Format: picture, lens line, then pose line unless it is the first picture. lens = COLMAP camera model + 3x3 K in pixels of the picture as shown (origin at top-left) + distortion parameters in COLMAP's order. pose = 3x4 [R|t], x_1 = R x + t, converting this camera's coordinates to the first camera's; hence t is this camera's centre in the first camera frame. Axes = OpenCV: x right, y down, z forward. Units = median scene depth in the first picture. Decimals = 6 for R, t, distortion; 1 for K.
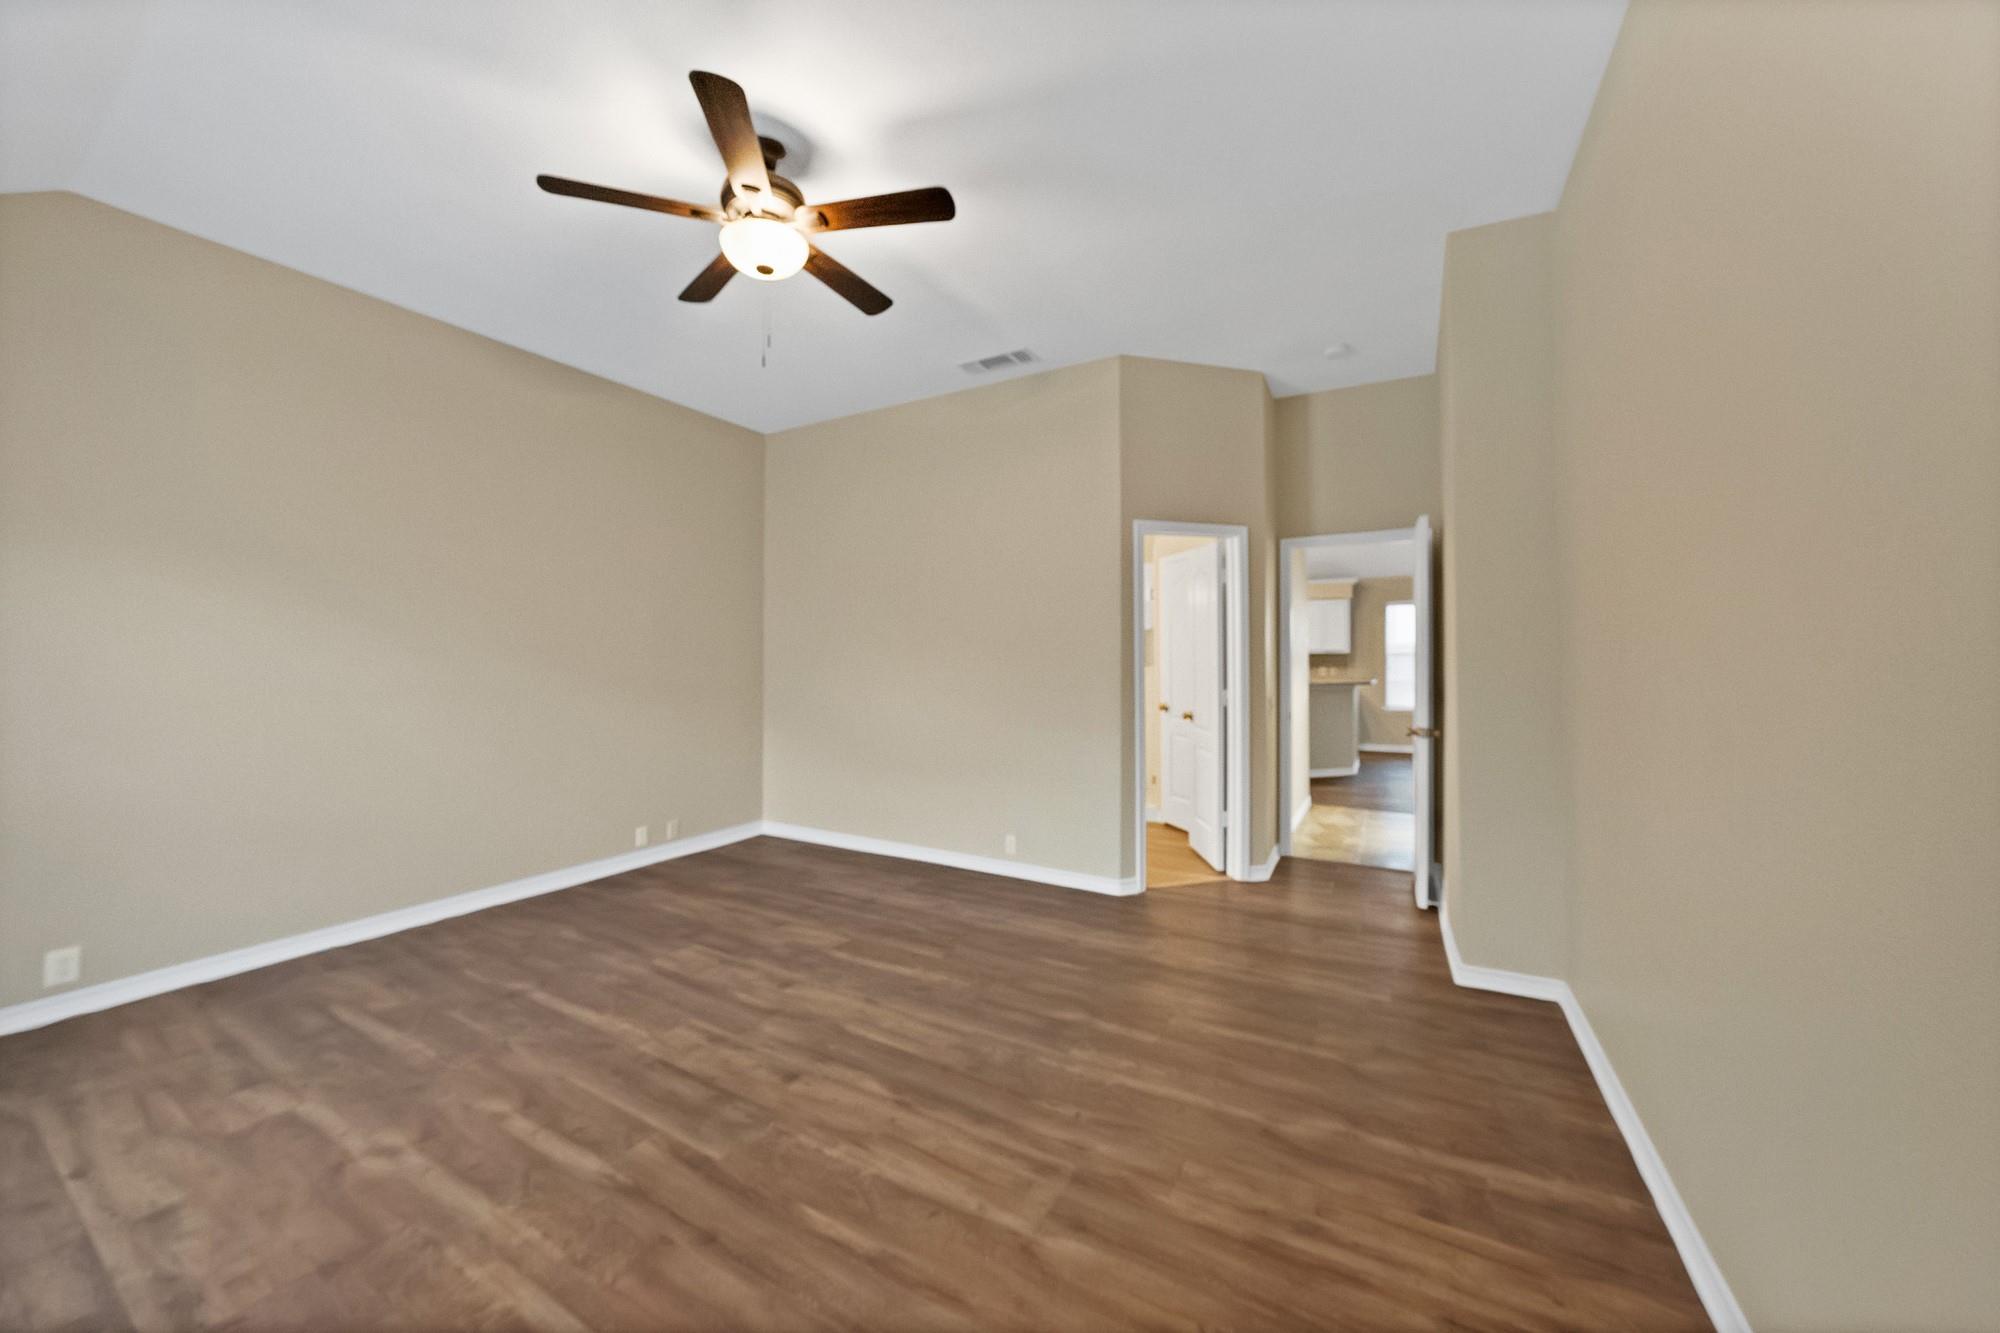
lens RADIAL K [[719.9, 0, 992.7], [0, 719.9, 659.3], [0, 0, 1]] dist [0.000729, 0.000132]
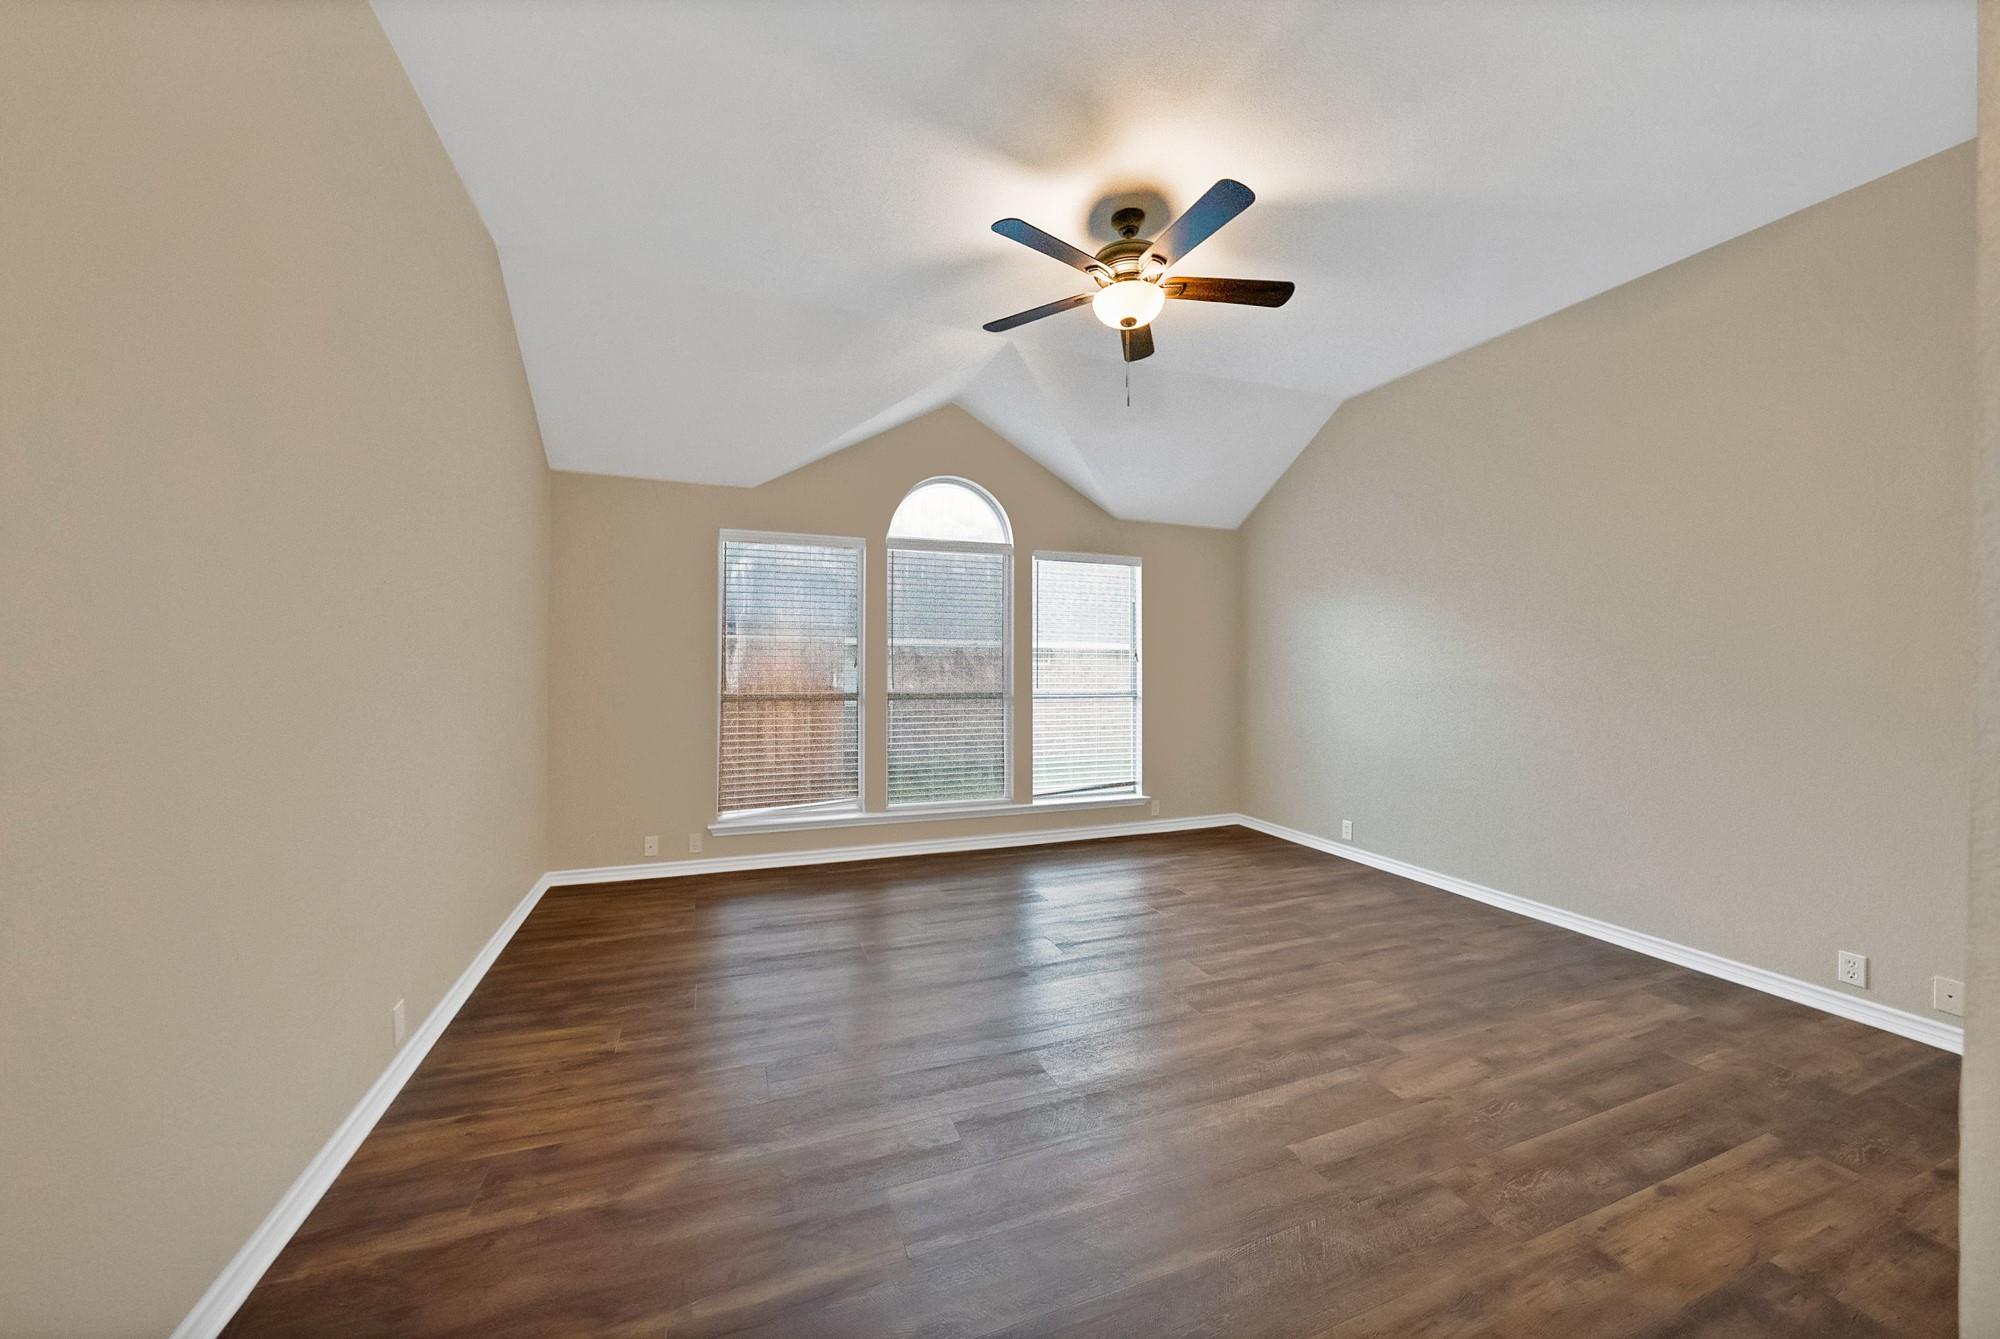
lens RADIAL K [[719.9, 0, 989.8], [0, 719.9, 670.1], [0, 0, 1]] dist [0.000729, 0.000132]
pose [[-0.635006, 0.004005, -0.772497, 0.601688], [-0.000608, 0.999984, 0.005685, 0.012518], [0.772507, 0.004079, -0.634993, 1.298103]]
